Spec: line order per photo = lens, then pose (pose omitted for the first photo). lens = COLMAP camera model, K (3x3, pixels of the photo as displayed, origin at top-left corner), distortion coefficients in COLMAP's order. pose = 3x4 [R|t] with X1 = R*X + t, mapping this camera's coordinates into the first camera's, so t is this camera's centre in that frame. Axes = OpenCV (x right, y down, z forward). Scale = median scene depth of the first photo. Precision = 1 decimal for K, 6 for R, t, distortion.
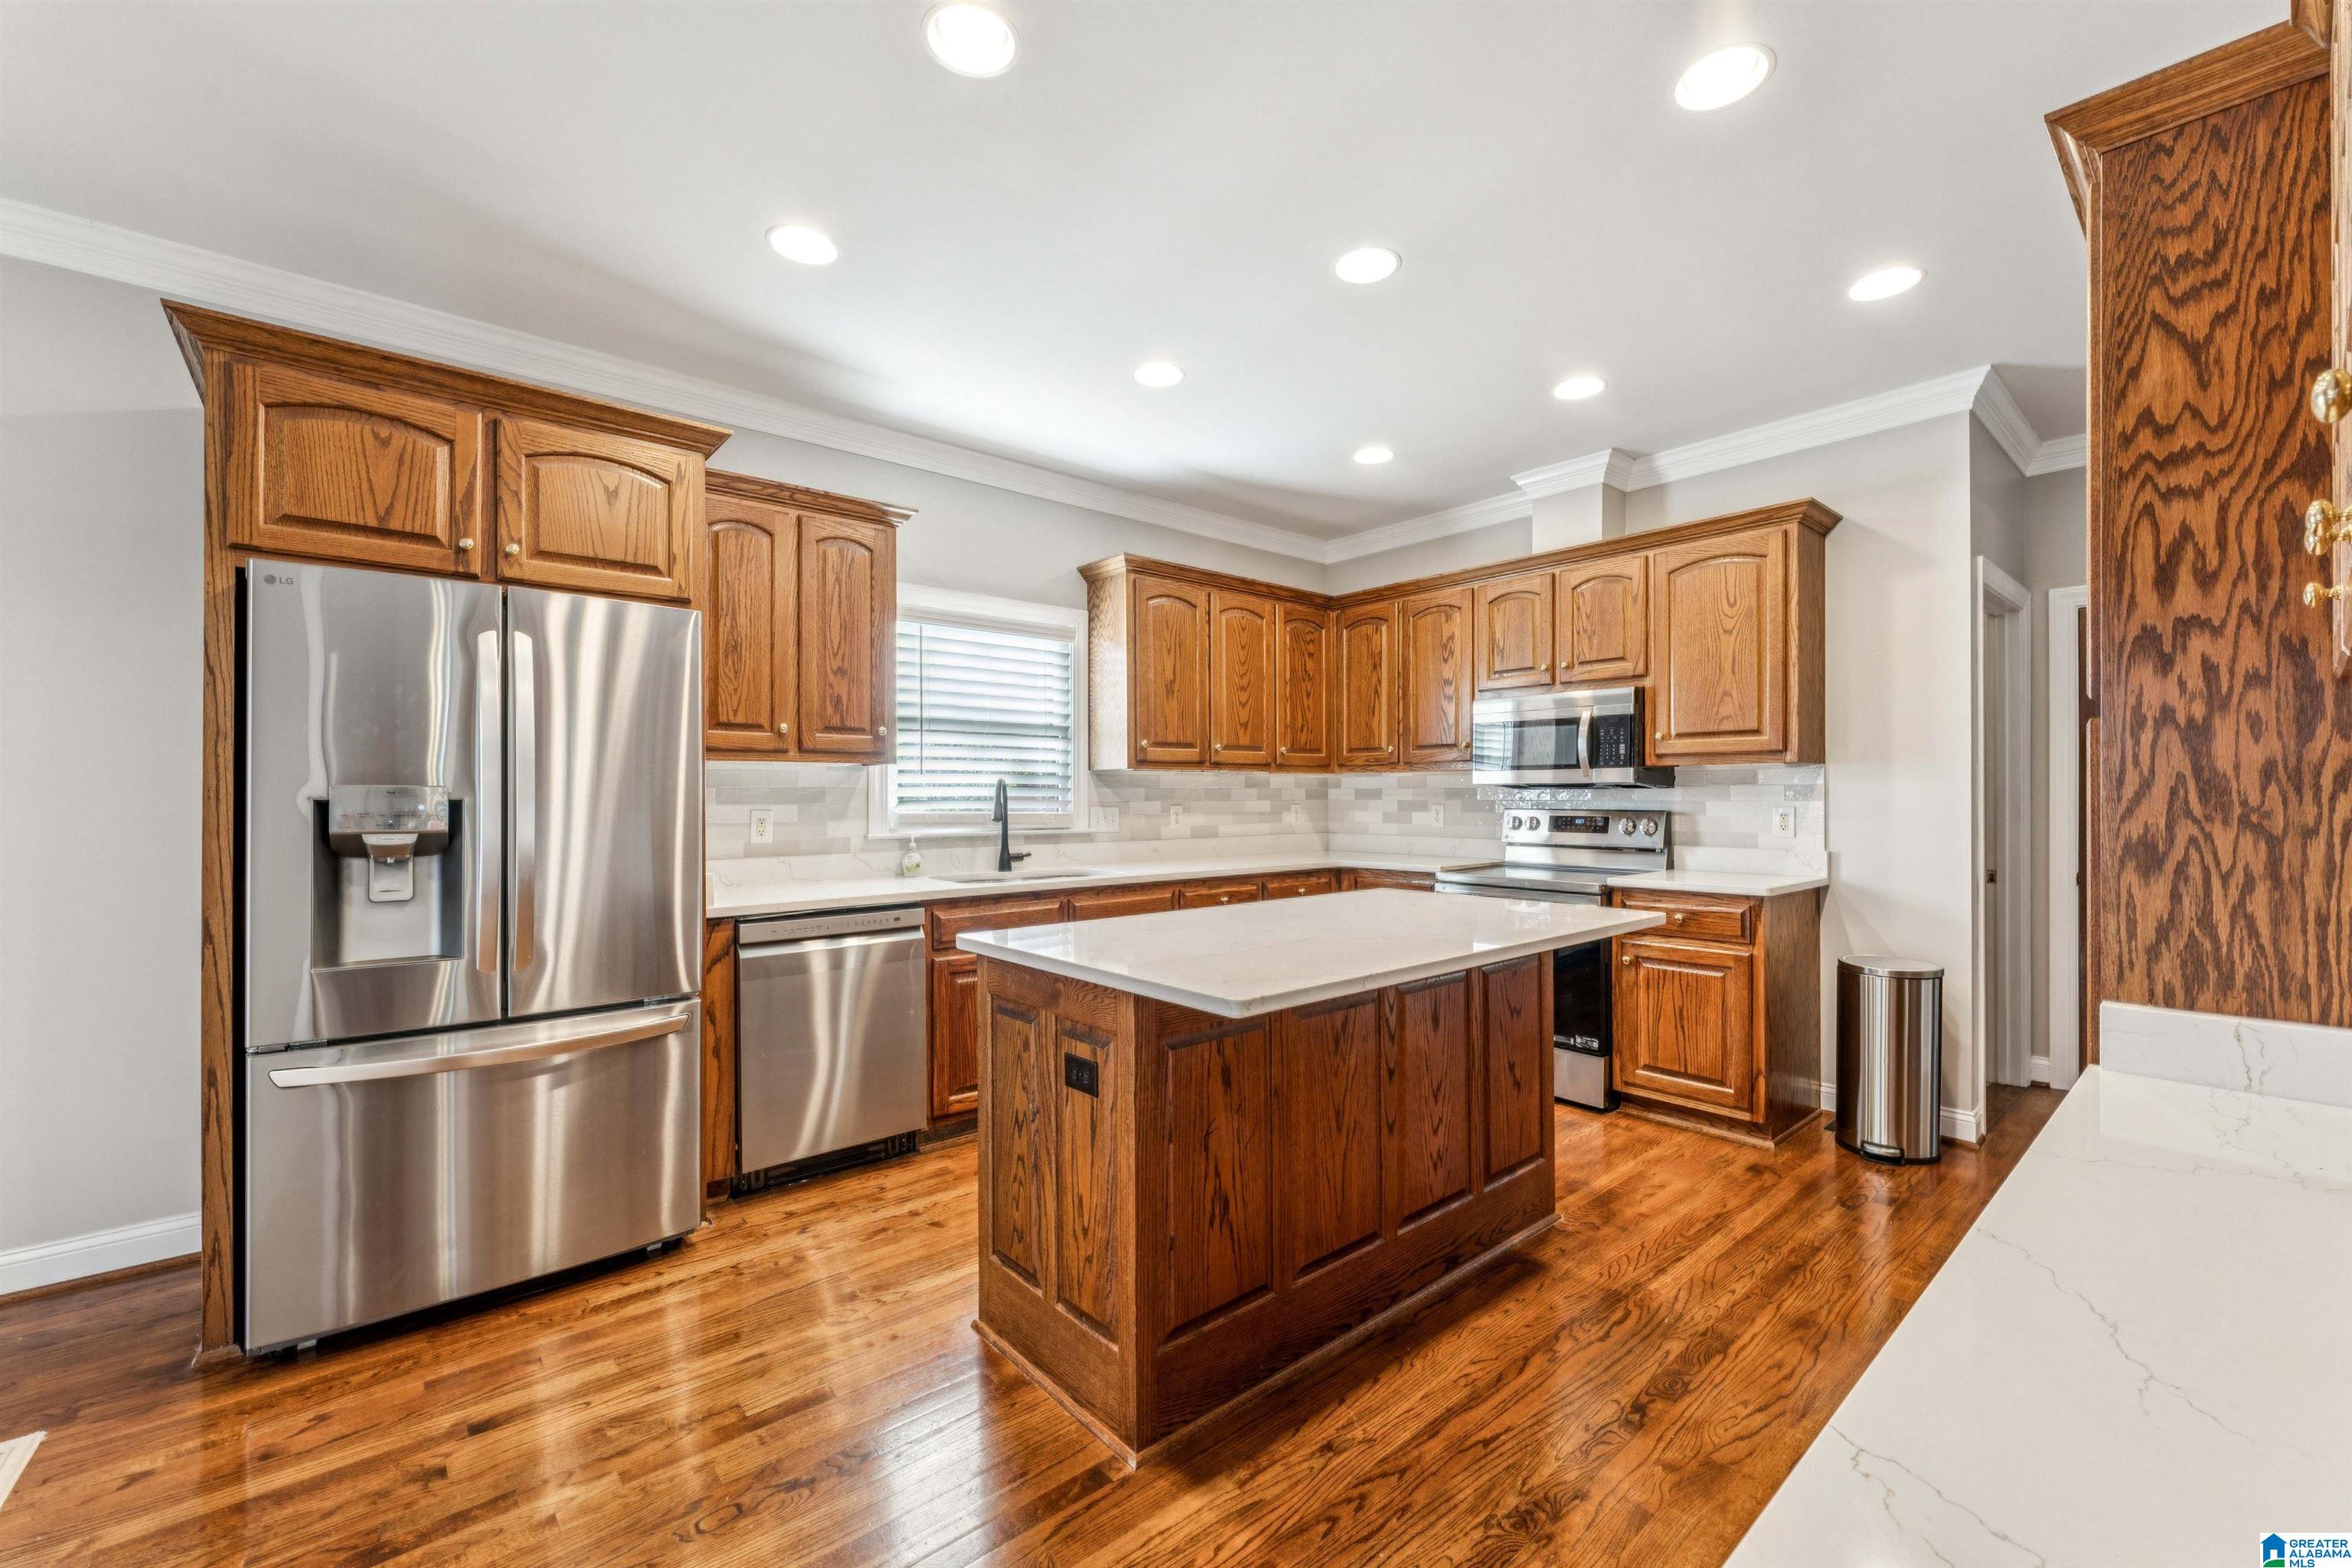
lens RADIAL K [[950.2, 0, 1184.3], [0, 950.2, 783.9], [0, 0, 1]] dist [-0.005911, -0.000231]
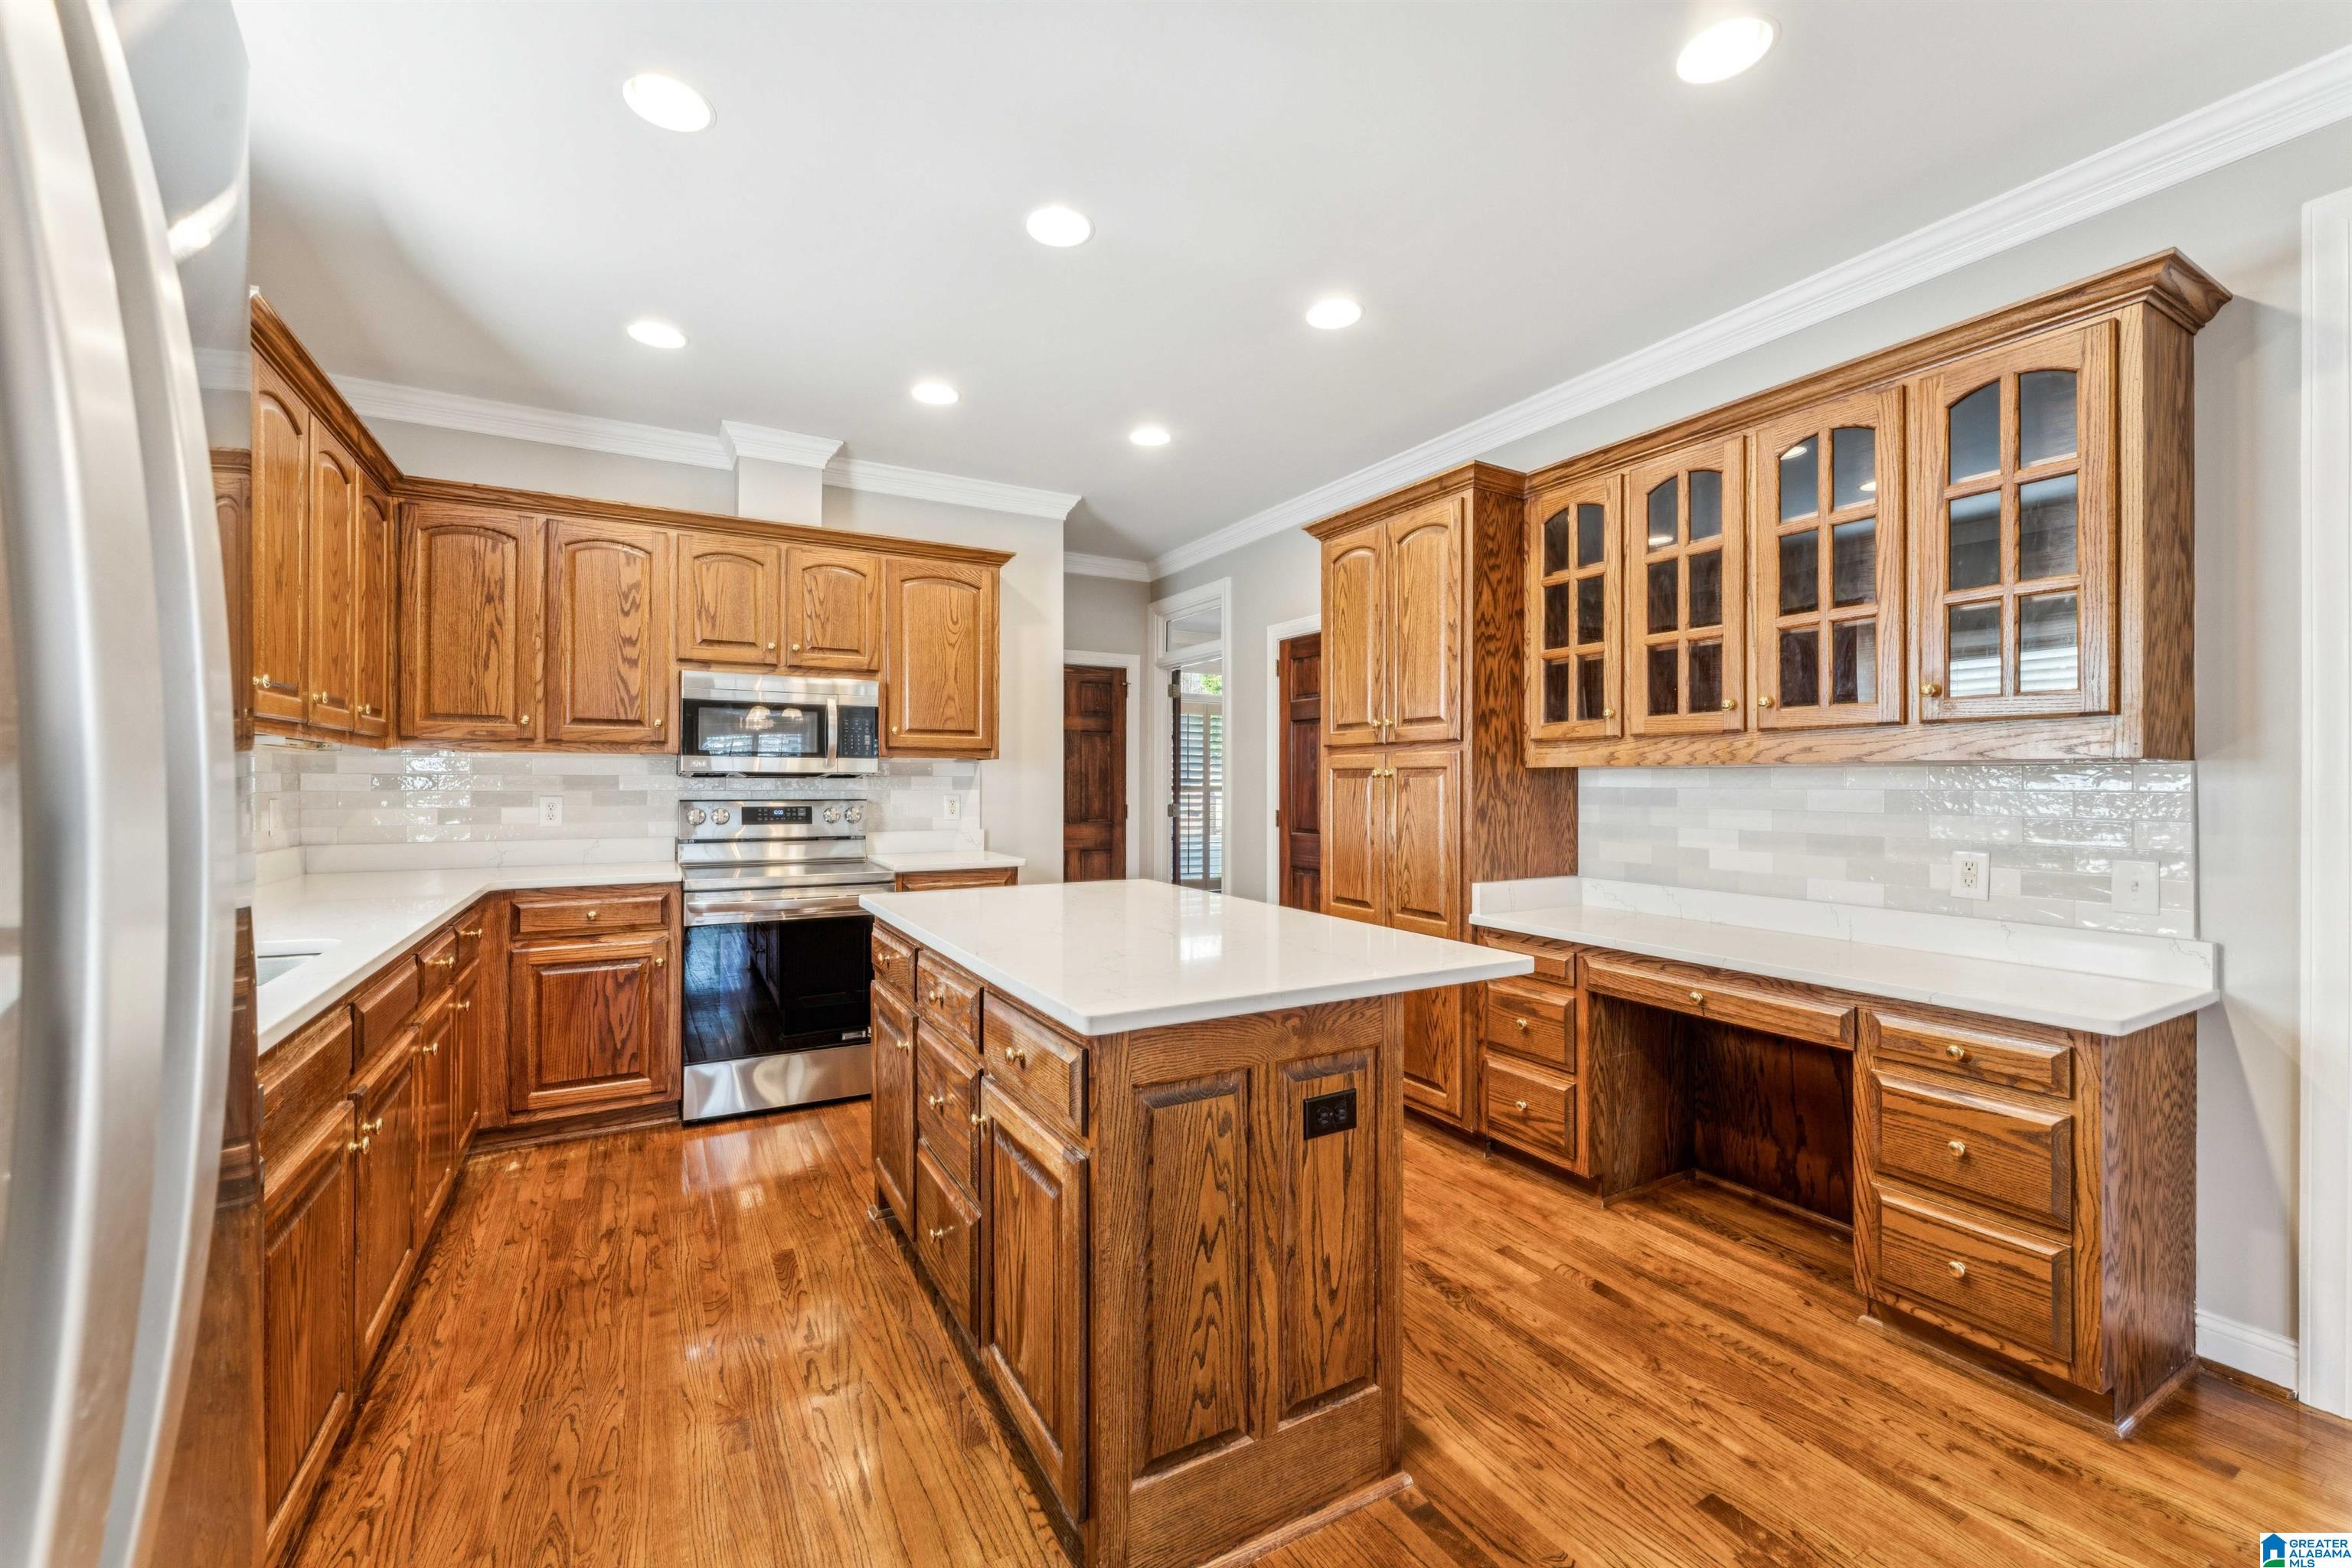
lens RADIAL K [[951.8, 0, 1155.0], [0, 951.8, 769.2], [0, 0, 1]] dist [-0.000530, -0.000054]
pose [[0.196265, 0.016657, 0.980409, -0.467642], [-0.014783, 0.999792, -0.014027, 0.004411], [-0.980439, -0.011740, 0.196470, 0.468938]]
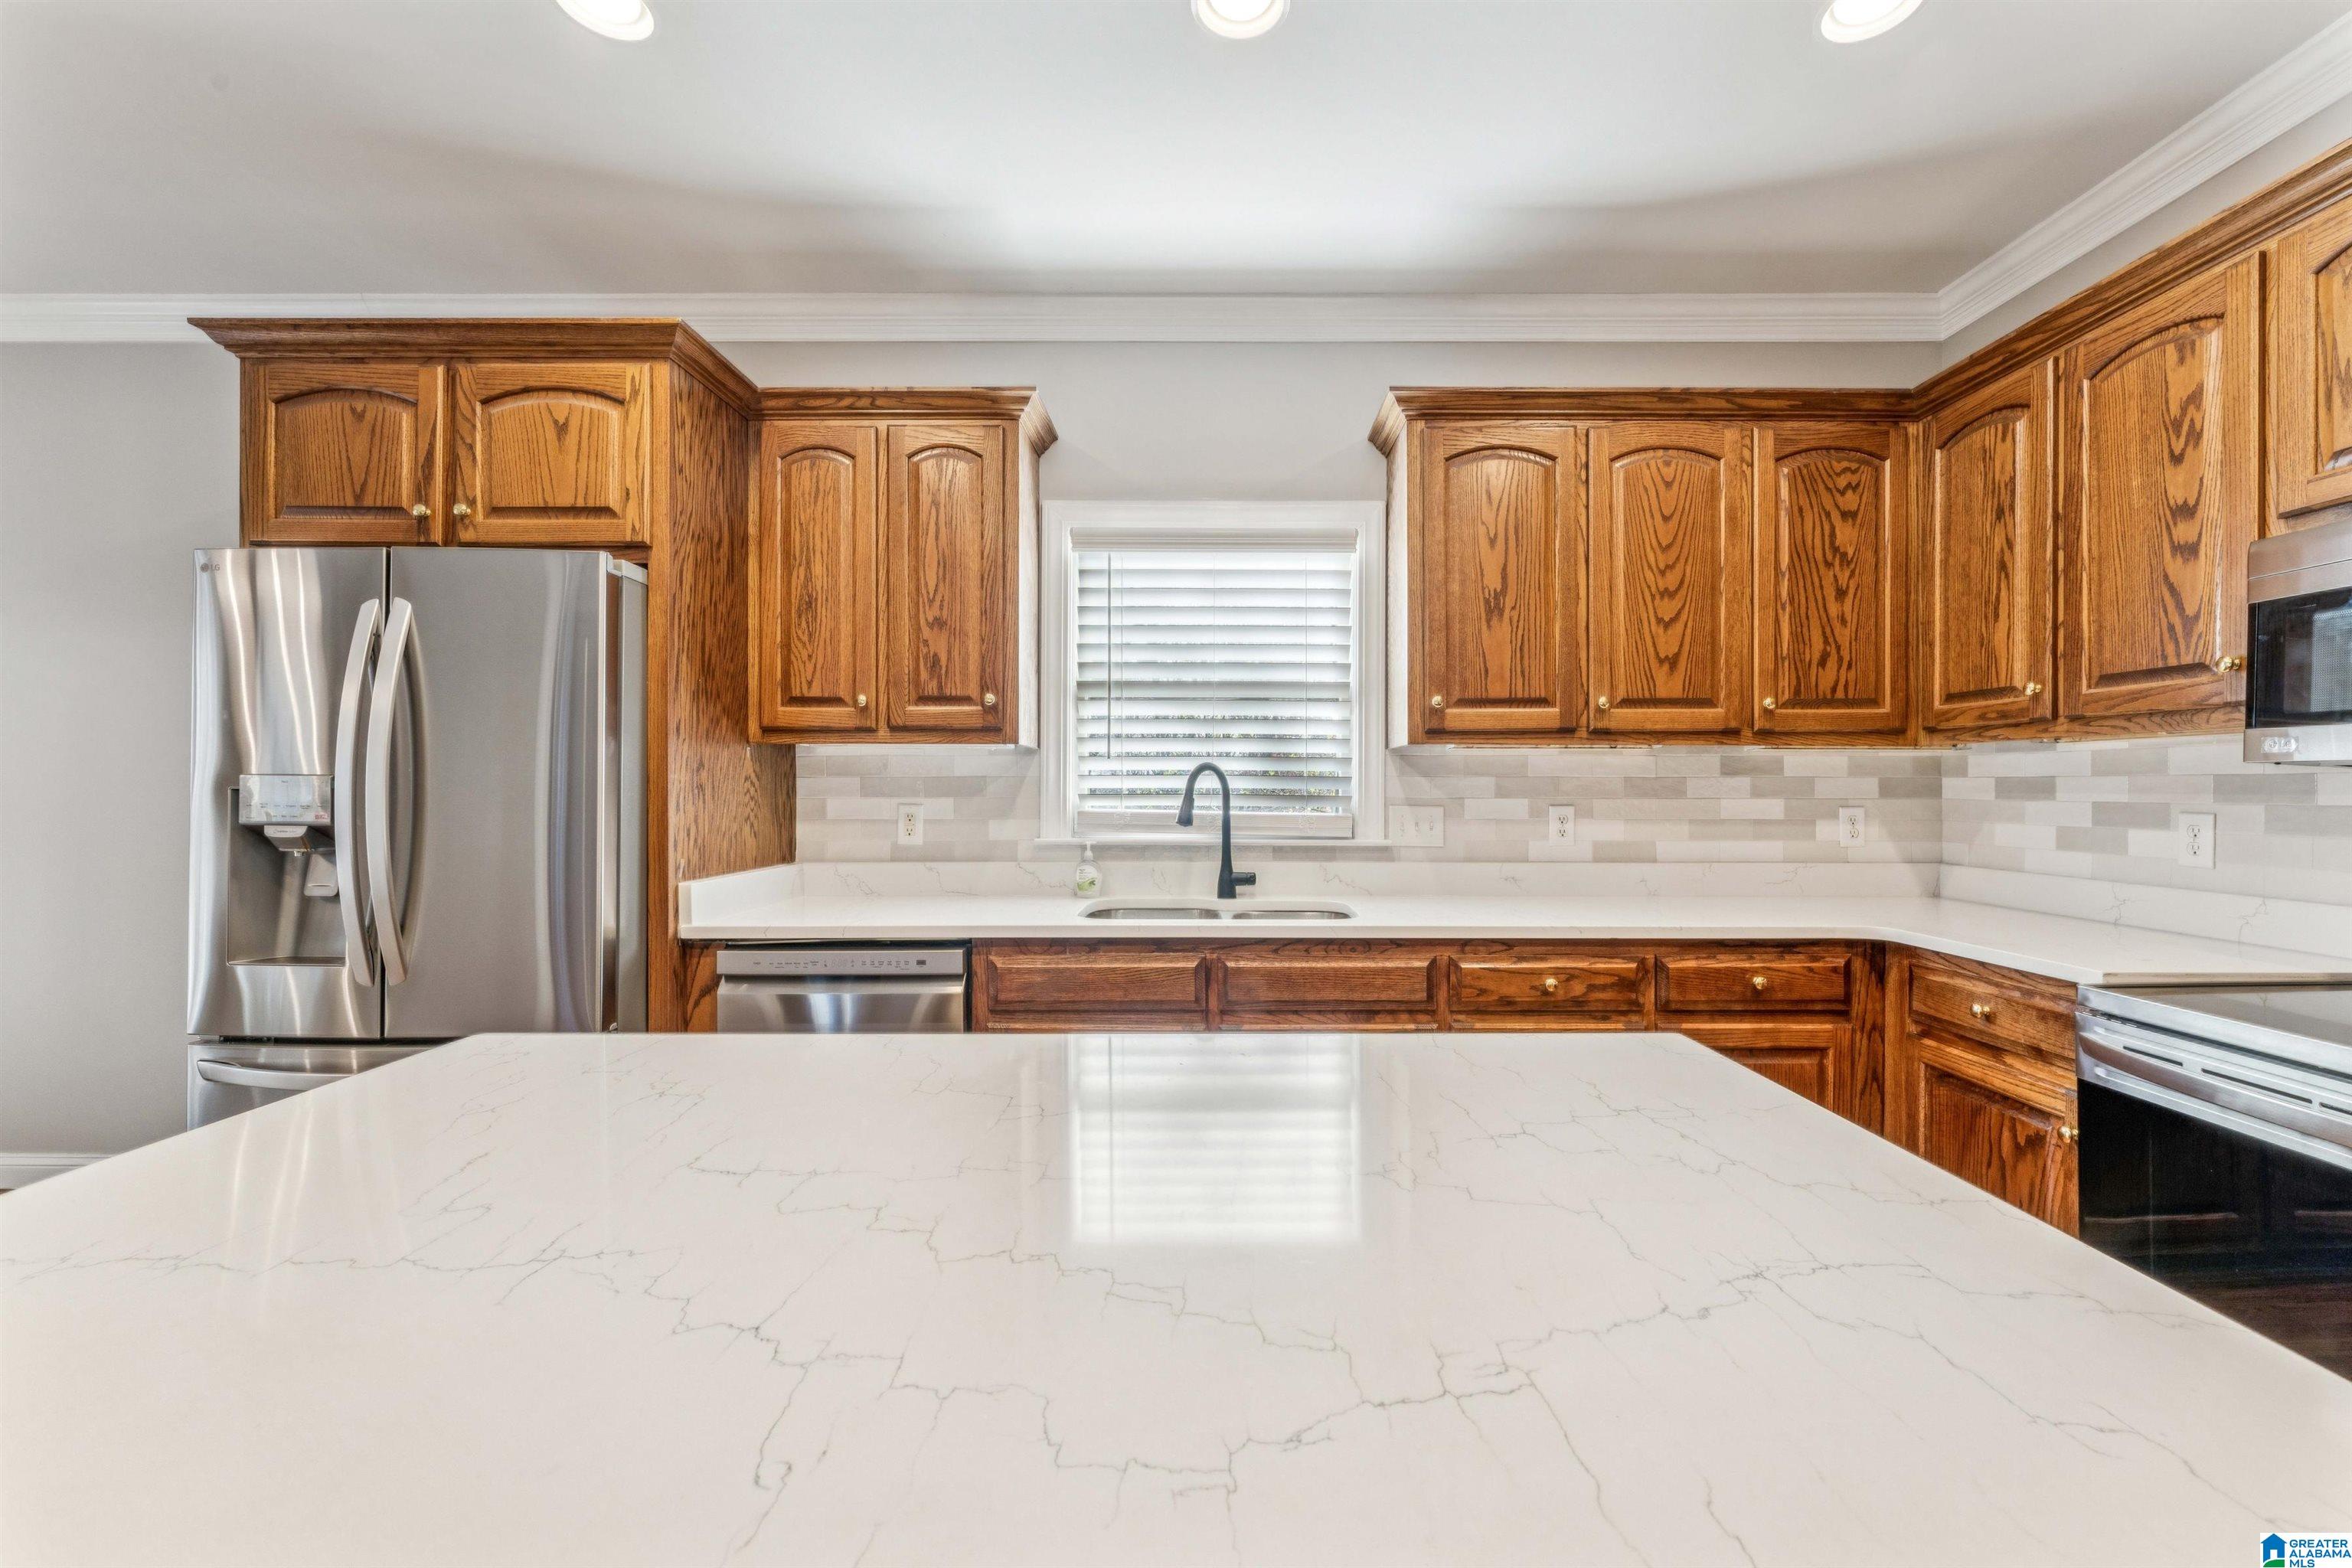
lens RADIAL K [[950.2, 0, 1184.3], [0, 950.2, 783.9], [0, 0, 1]] dist [-0.005911, -0.000231]
pose [[0.759706, 0.001052, -0.650265, 0.241302], [0.003921, 0.999973, 0.006199, 0.005256], [0.650254, -0.007259, 0.759682, 0.473940]]
